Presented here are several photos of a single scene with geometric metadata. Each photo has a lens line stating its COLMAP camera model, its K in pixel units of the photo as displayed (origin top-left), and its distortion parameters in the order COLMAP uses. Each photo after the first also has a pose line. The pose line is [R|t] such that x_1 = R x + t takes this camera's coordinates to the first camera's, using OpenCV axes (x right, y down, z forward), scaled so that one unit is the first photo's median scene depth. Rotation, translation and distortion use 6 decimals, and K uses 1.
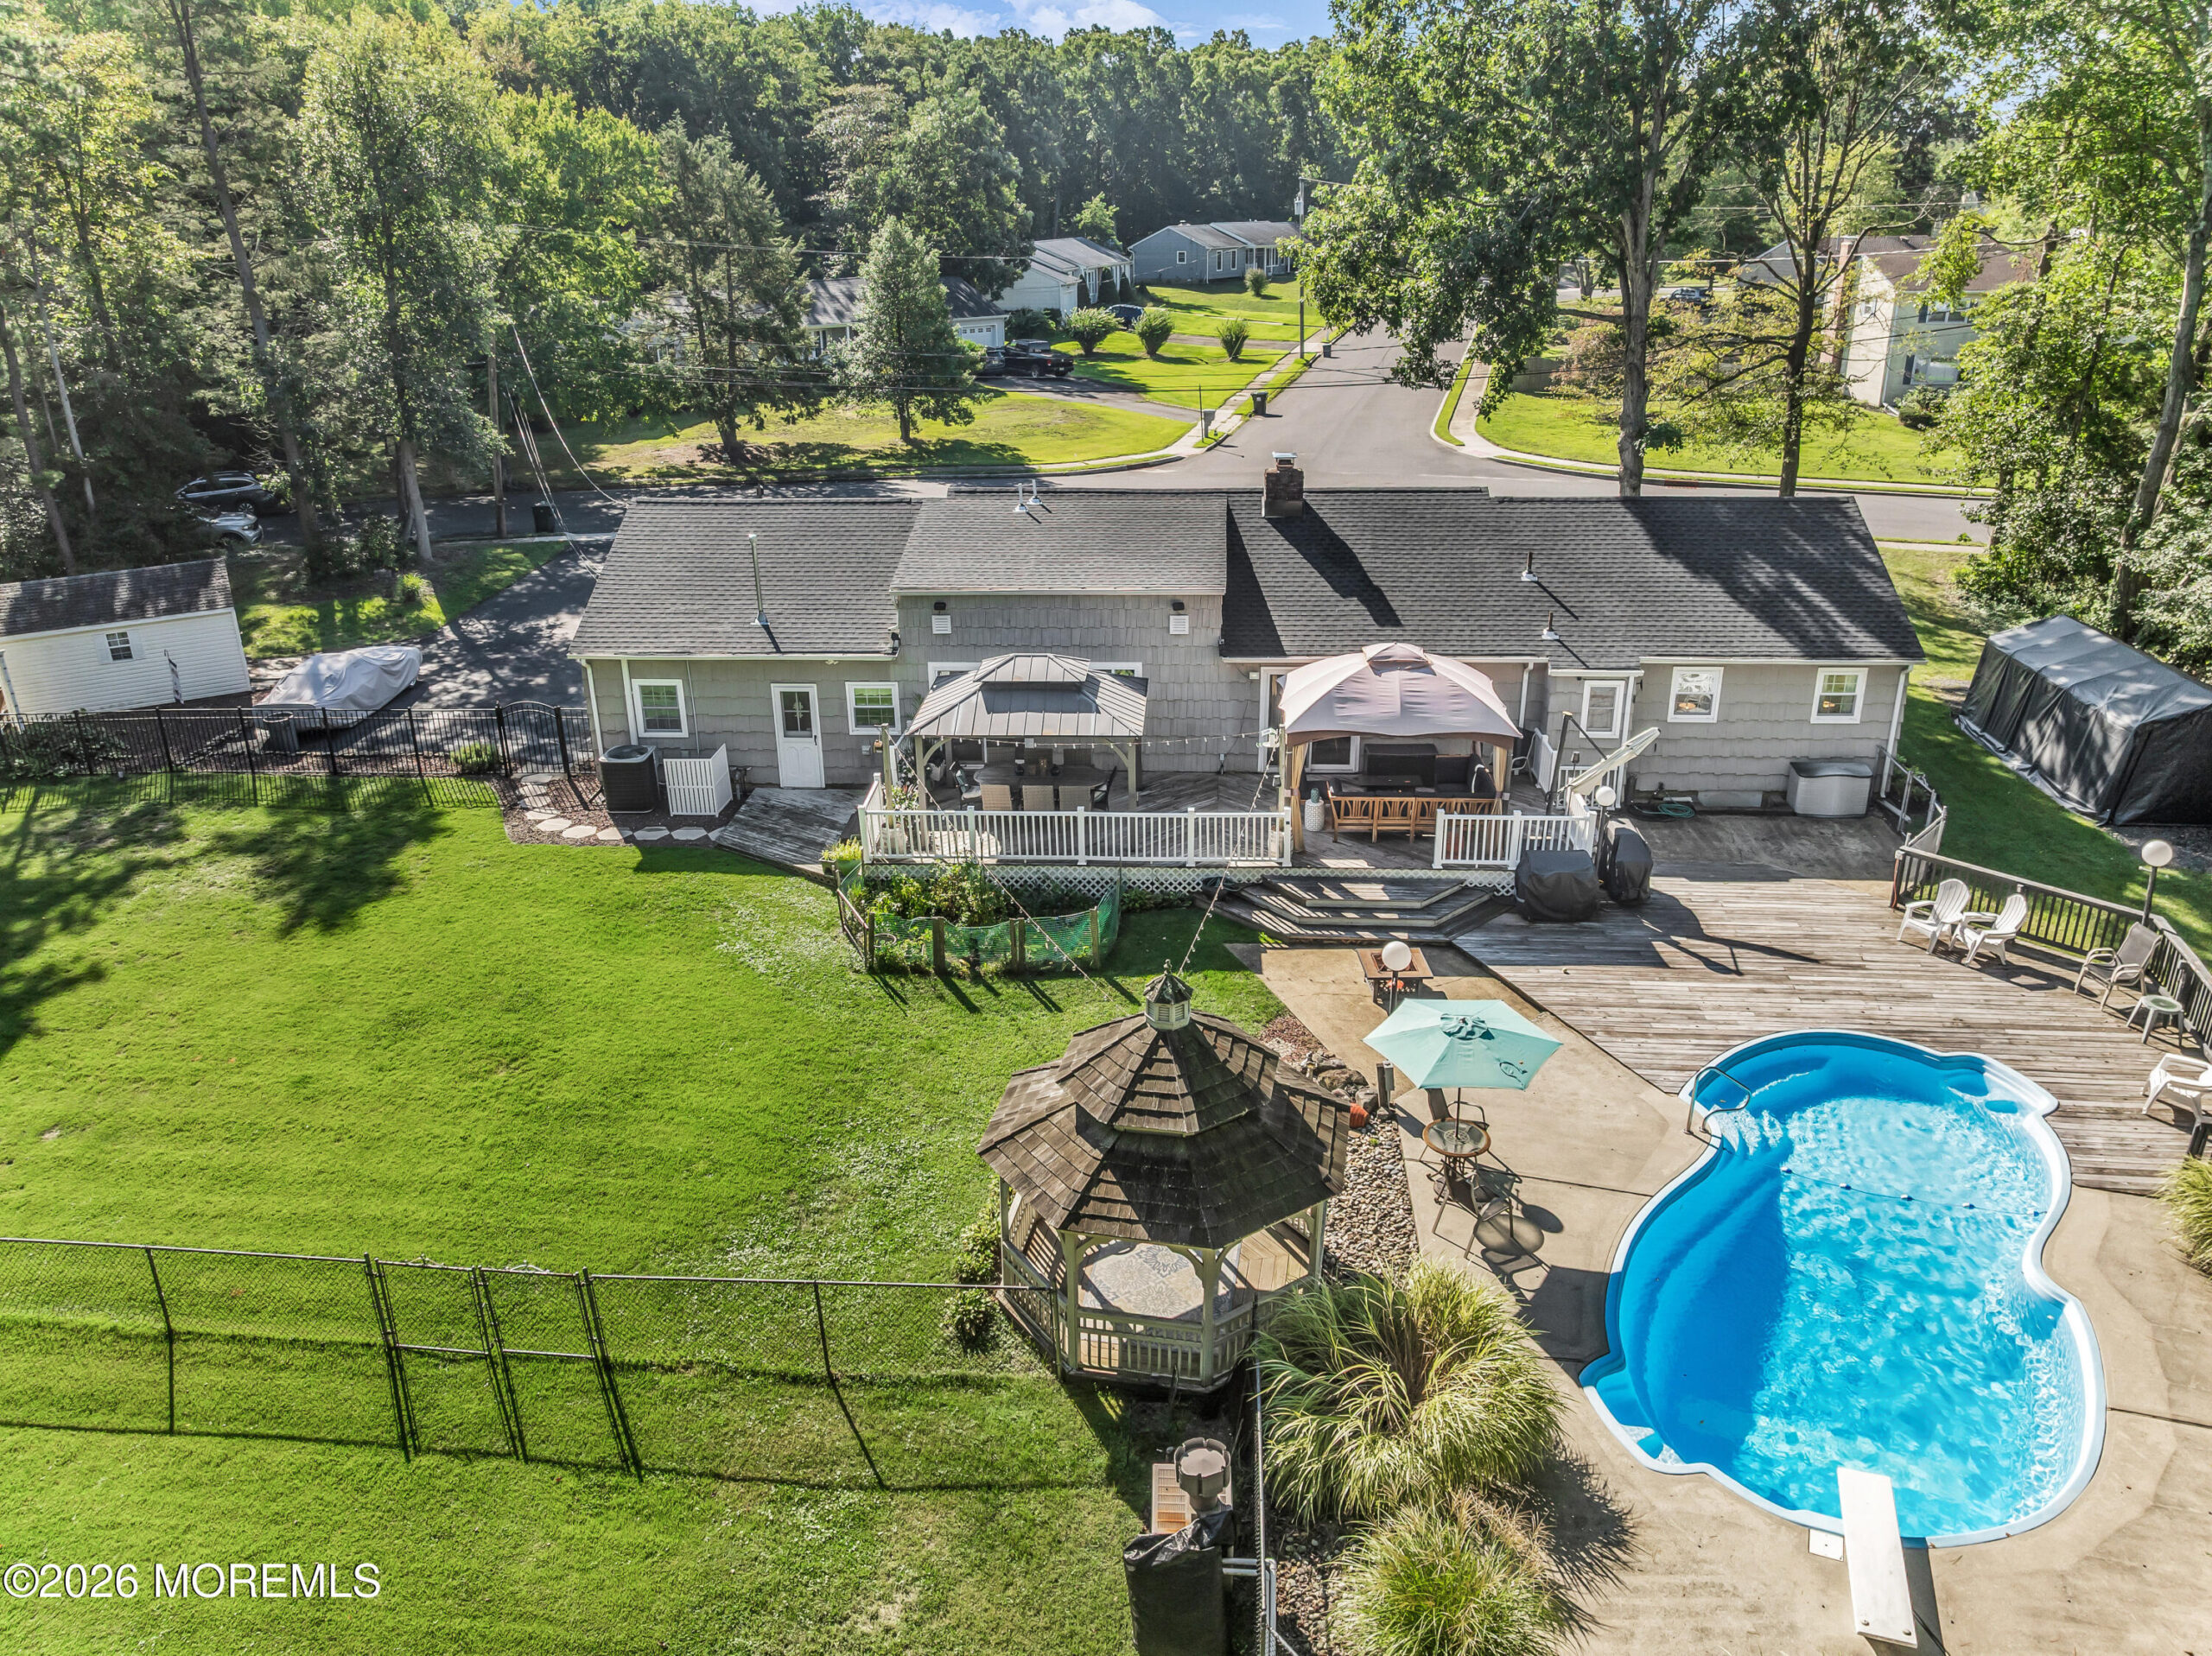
lens RADIAL K [[1580.7, 0, 1114.2], [0, 1580.7, 813.2], [0, 0, 1]] dist [-0.034672, 0.014026]
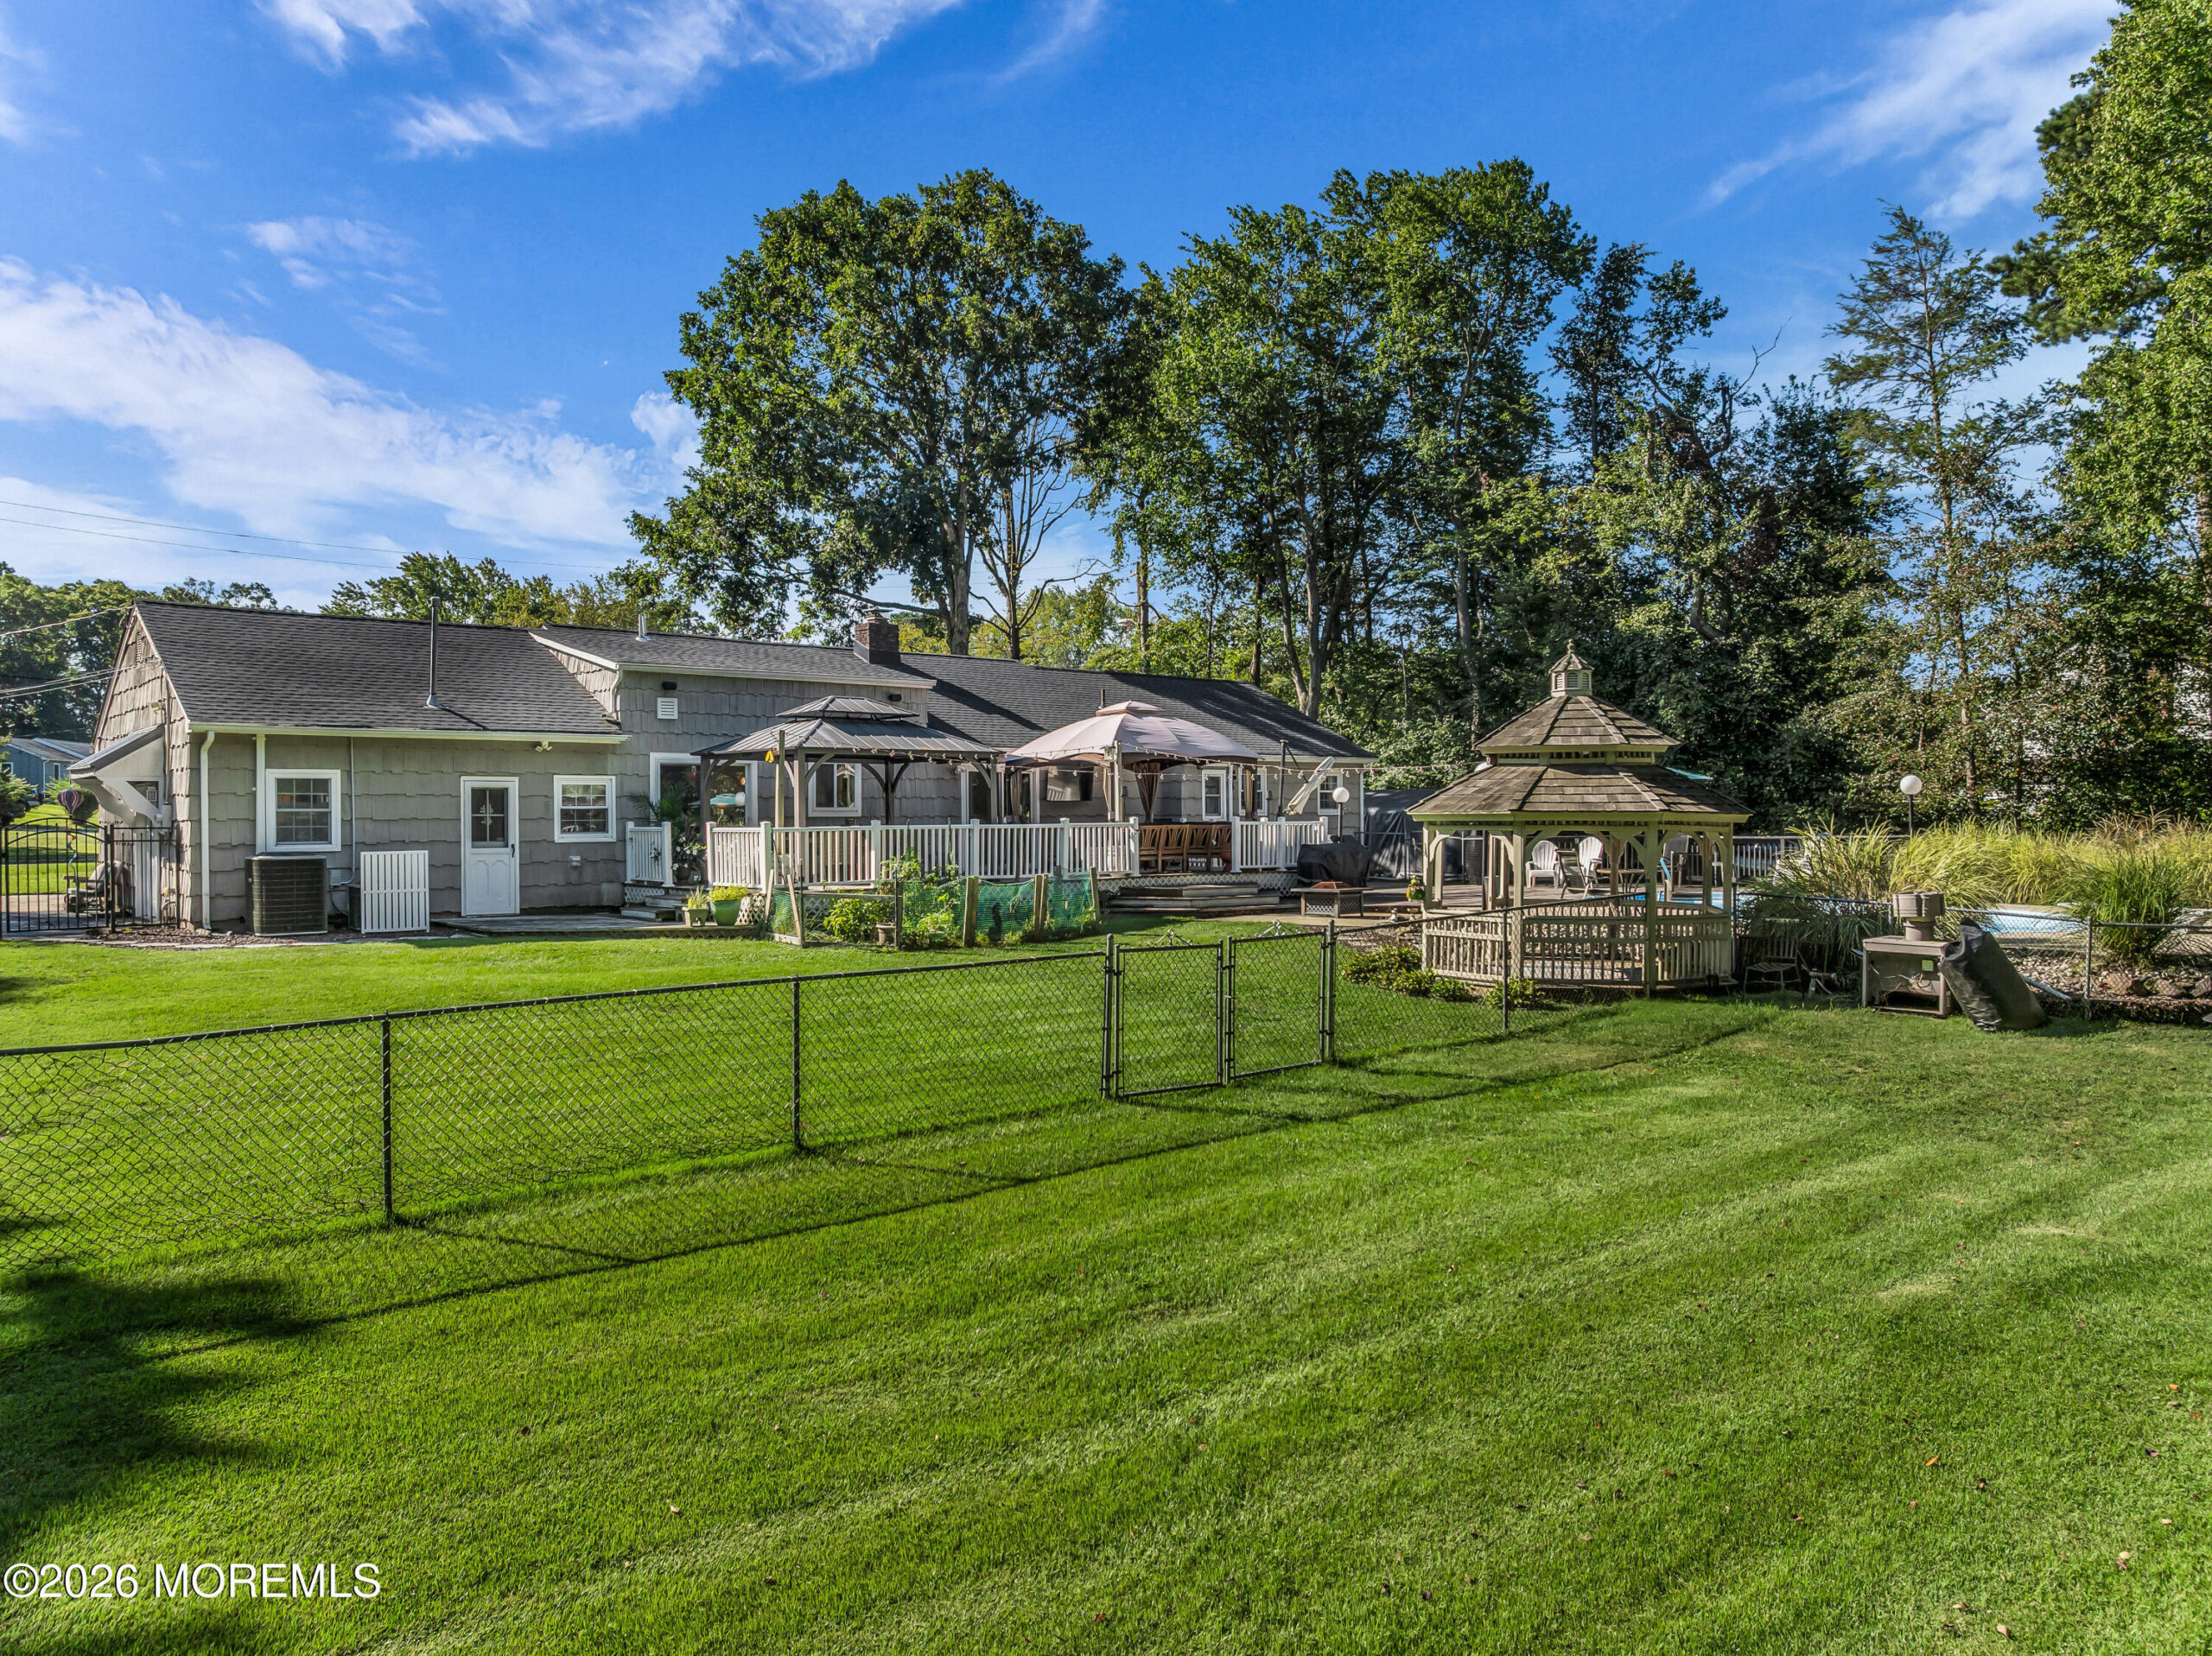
lens RADIAL K [[1582.6, 0, 1158.5], [0, 1582.6, 808.7], [0, 0, 1]] dist [-0.038873, -0.002824]
pose [[0.697018, 0.009747, 0.716987, -0.683718], [0.266153, 0.924960, -0.271315, 0.304721], [-0.665829, 0.379940, 0.642119, 0.338813]]
